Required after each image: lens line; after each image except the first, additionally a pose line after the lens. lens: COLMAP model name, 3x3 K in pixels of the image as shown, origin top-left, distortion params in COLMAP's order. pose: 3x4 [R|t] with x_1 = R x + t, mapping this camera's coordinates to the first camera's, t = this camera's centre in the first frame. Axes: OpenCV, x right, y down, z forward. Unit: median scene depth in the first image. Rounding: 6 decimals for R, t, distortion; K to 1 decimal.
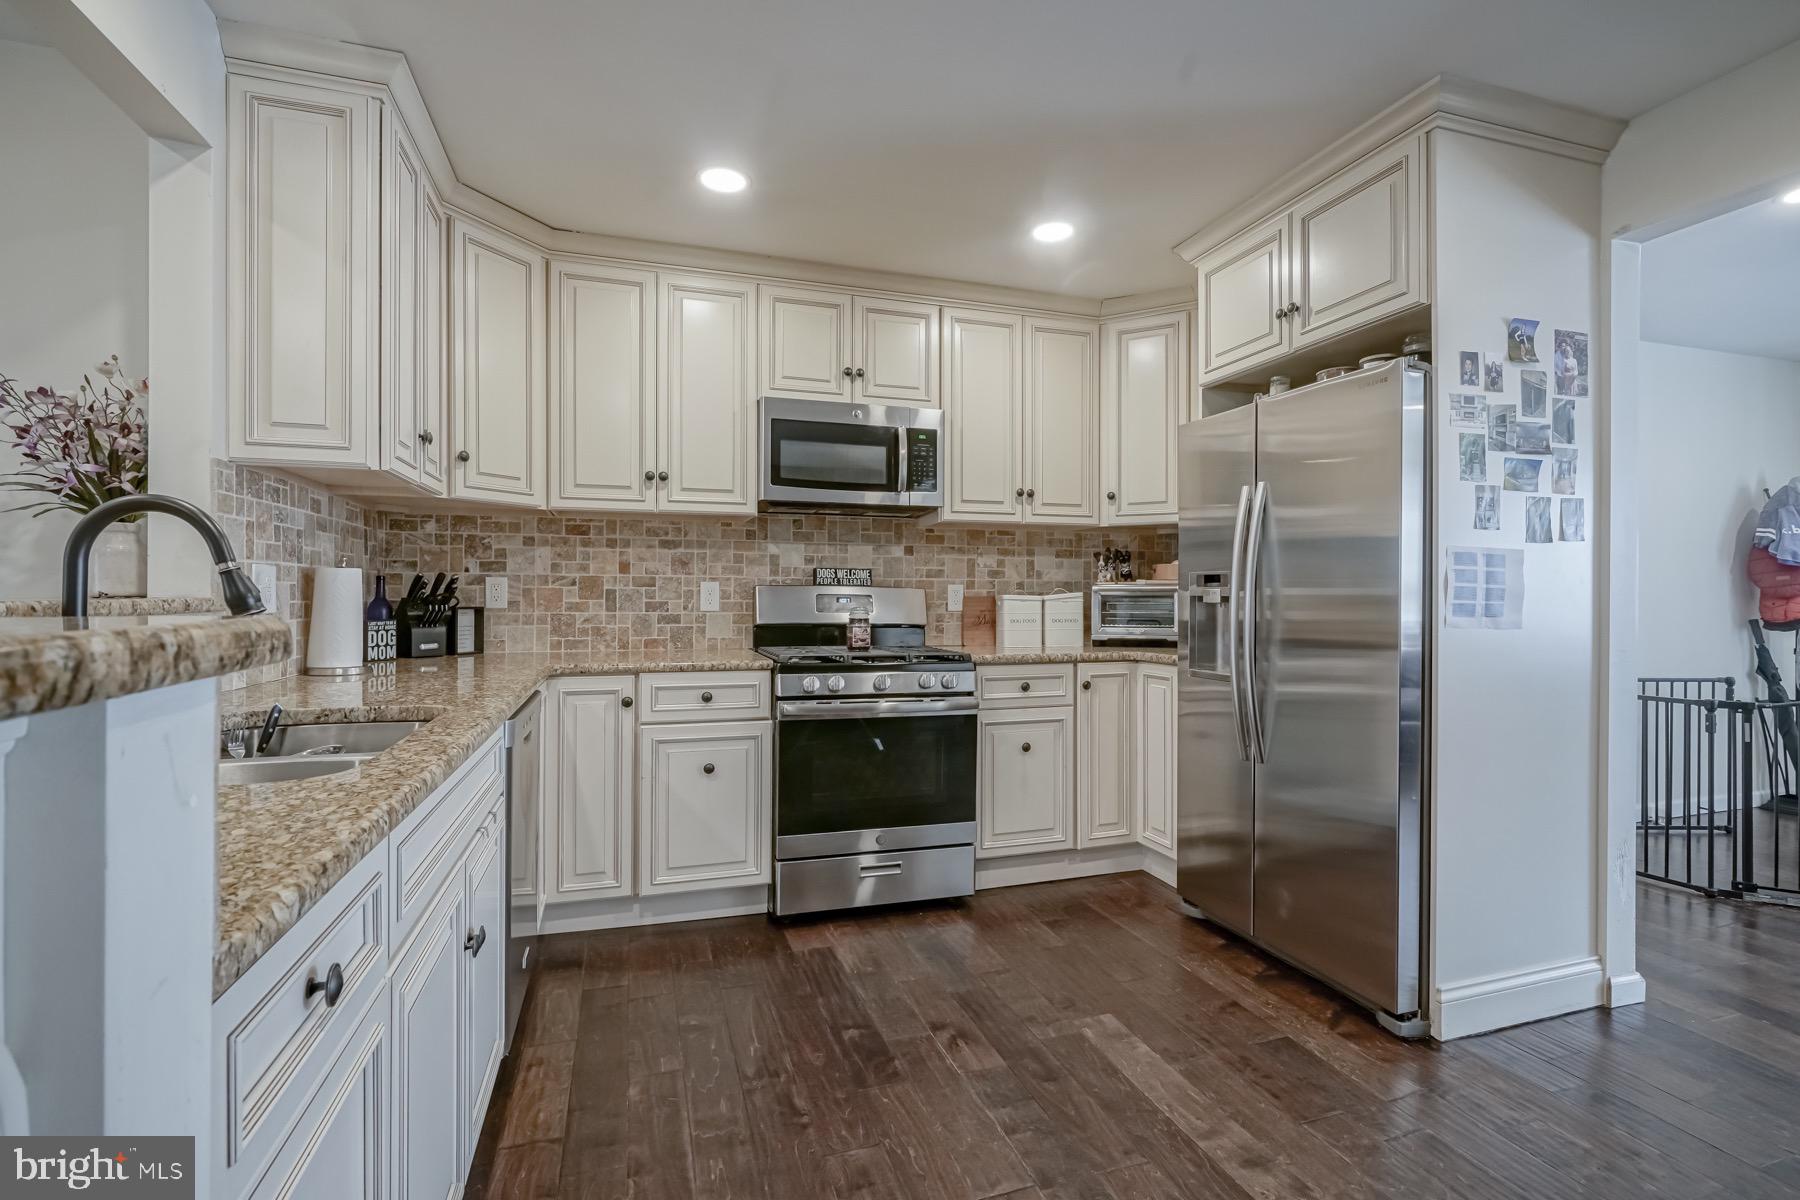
lens RADIAL K [[824.1, 0, 893.8], [0, 824.1, 596.3], [0, 0, 1]] dist [-0.000615, 0.000159]
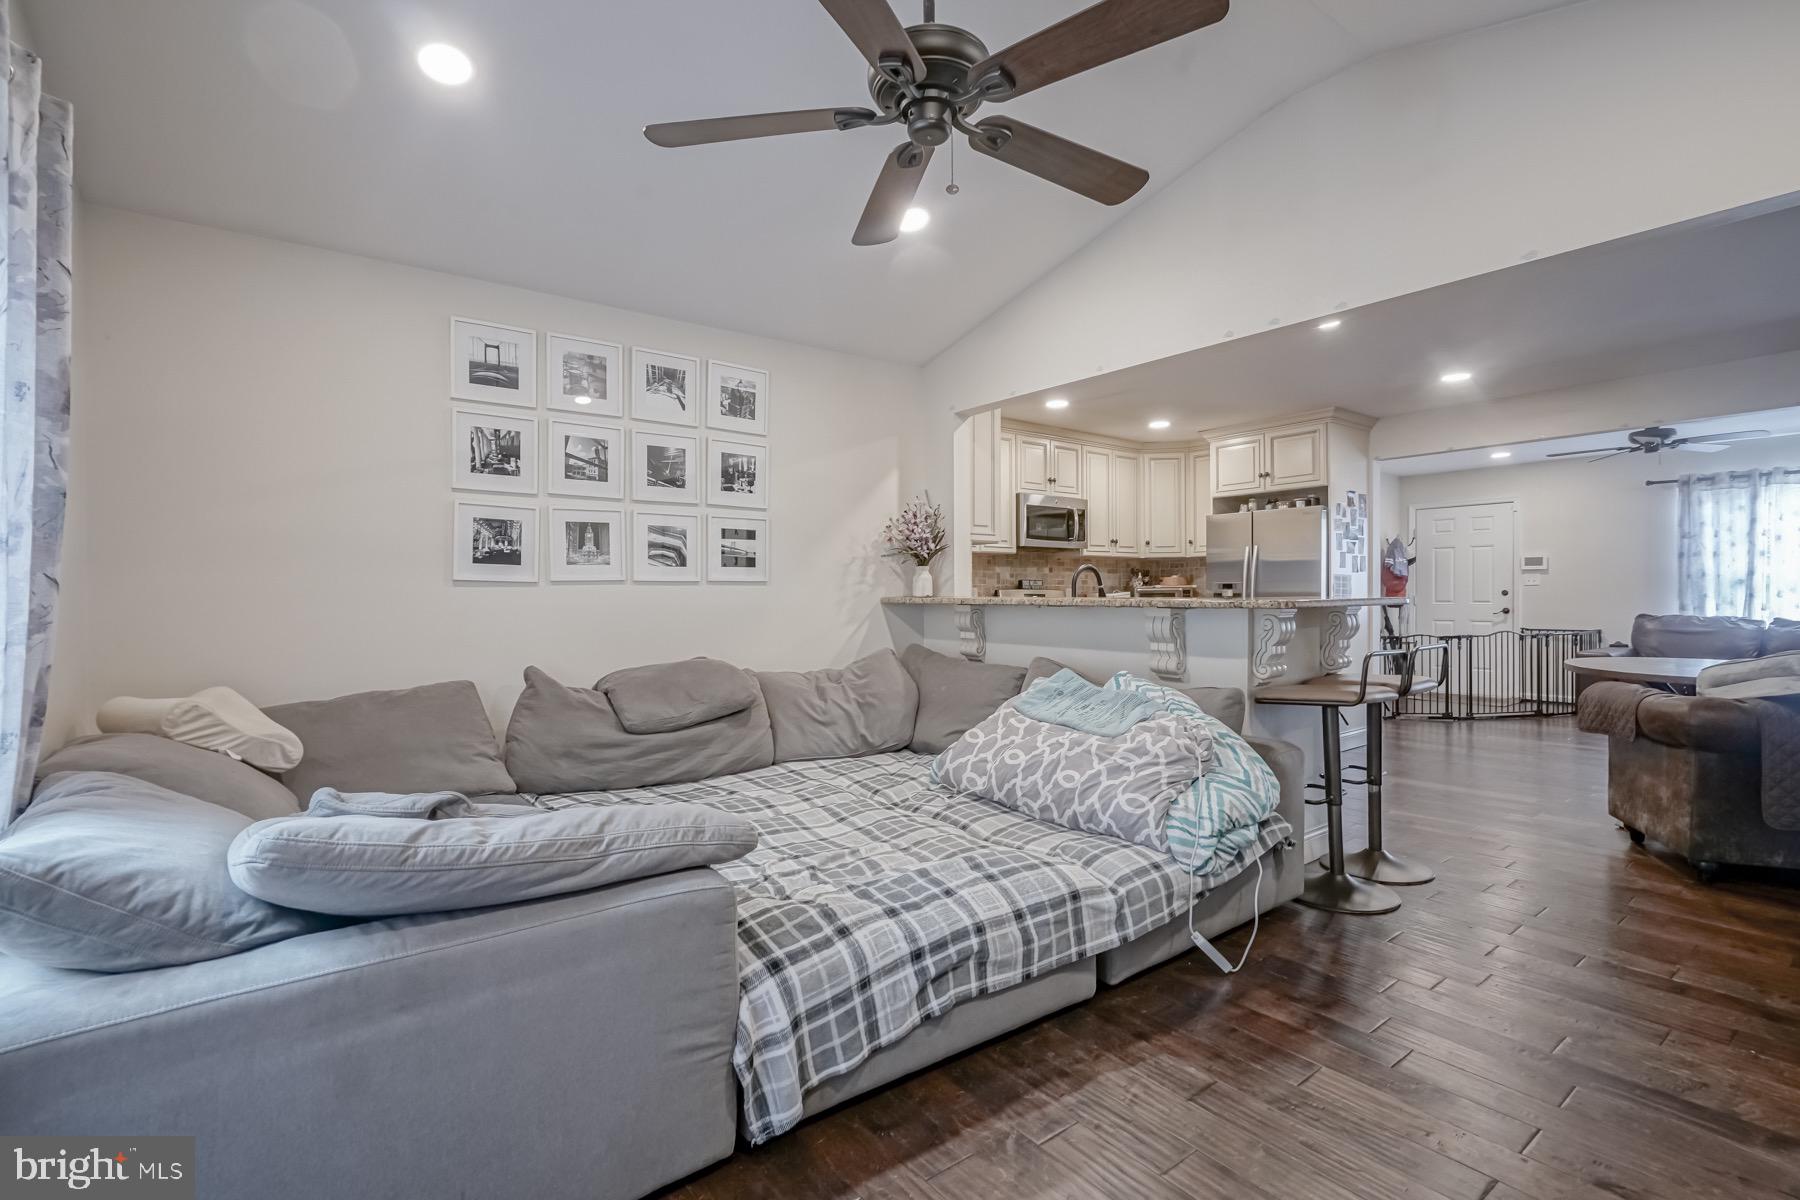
lens RADIAL K [[829.0, 0, 891.8], [0, 829.0, 602.5], [0, 0, 1]] dist [0.000199, 0.000104]
pose [[0.944358, -0.011725, 0.328710, -1.102912], [0.009082, 0.999913, 0.009576, -0.004093], [-0.328793, -0.006058, 0.944382, -0.763891]]
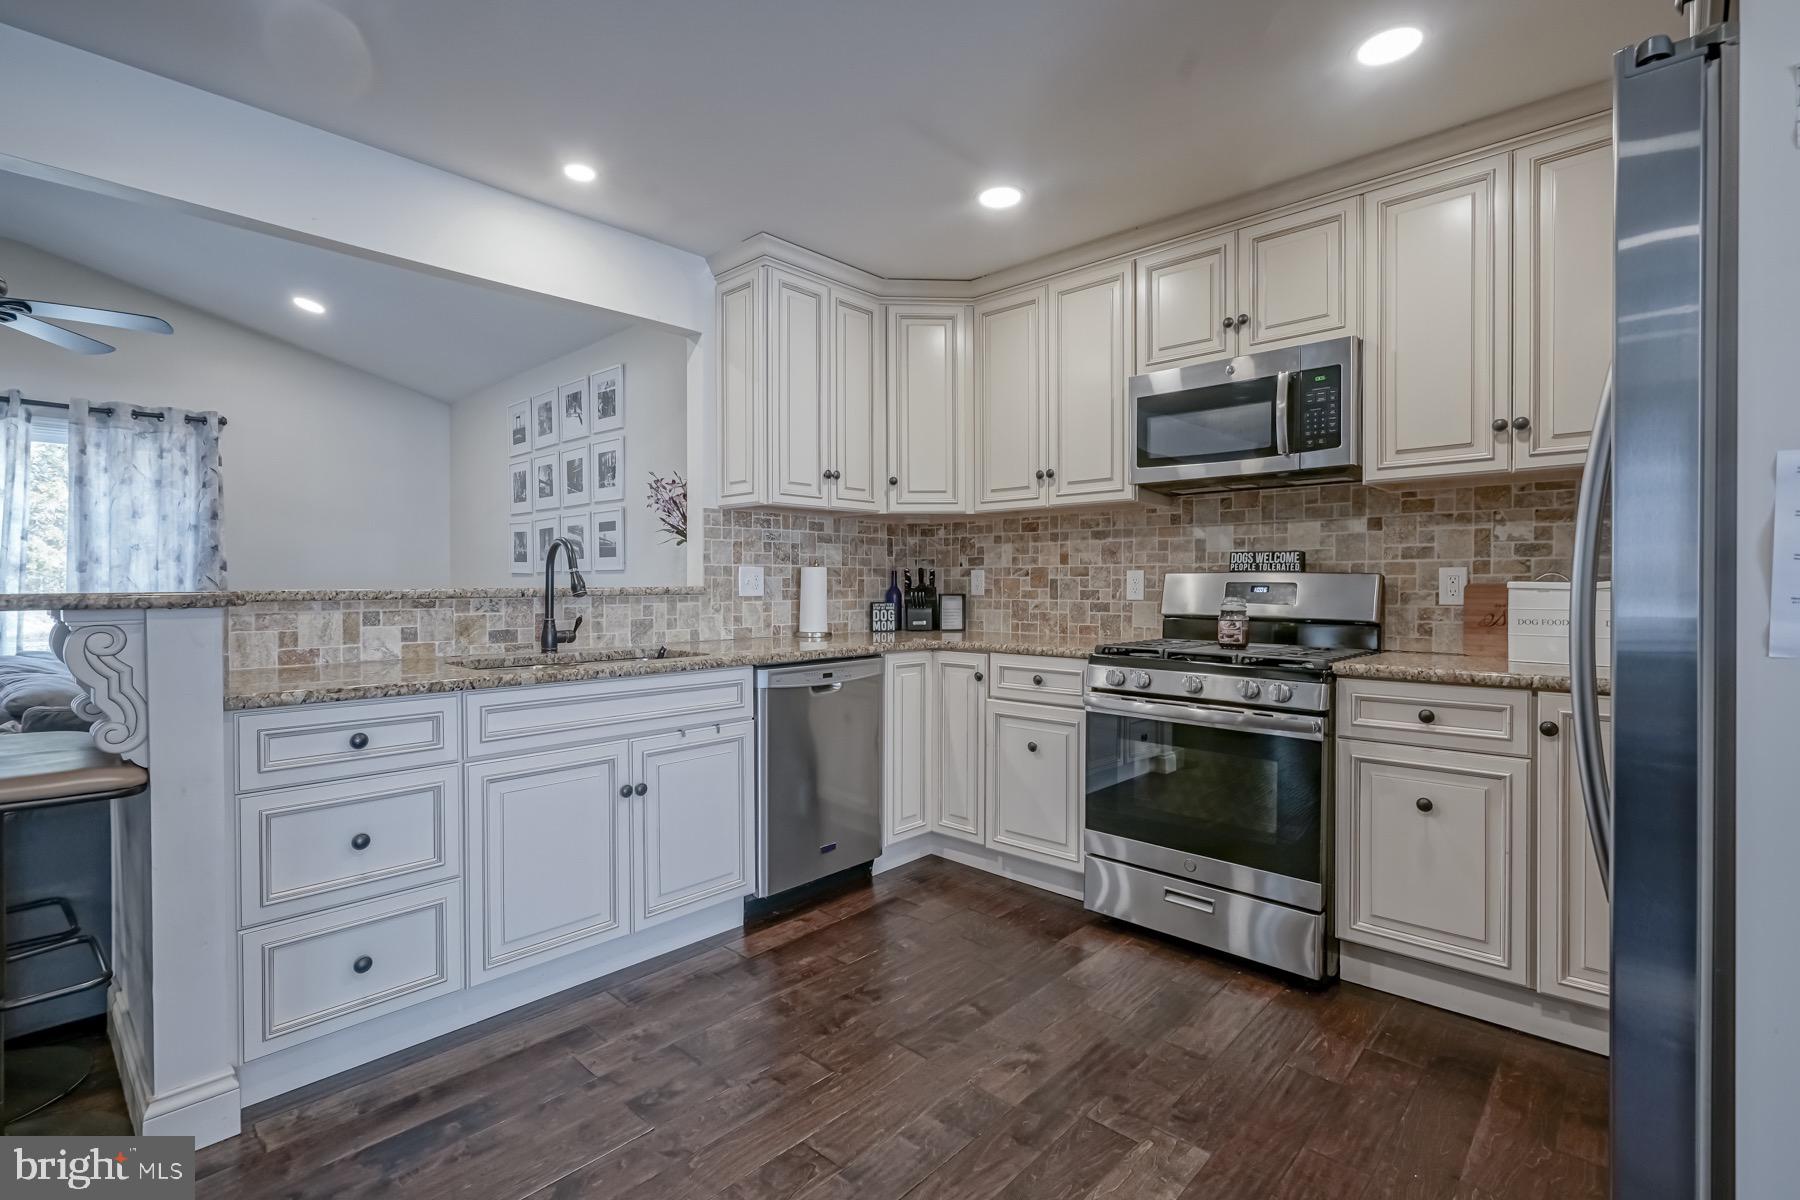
lens RADIAL K [[827.5, 0, 897.6], [0, 827.5, 593.7], [0, 0, 1]] dist [-0.002074, -0.000314]
pose [[0.488524, 0.006116, -0.872529, 0.550400], [0.001657, 0.999967, 0.007937, 0.002271], [0.872549, -0.005323, 0.488497, 0.290047]]
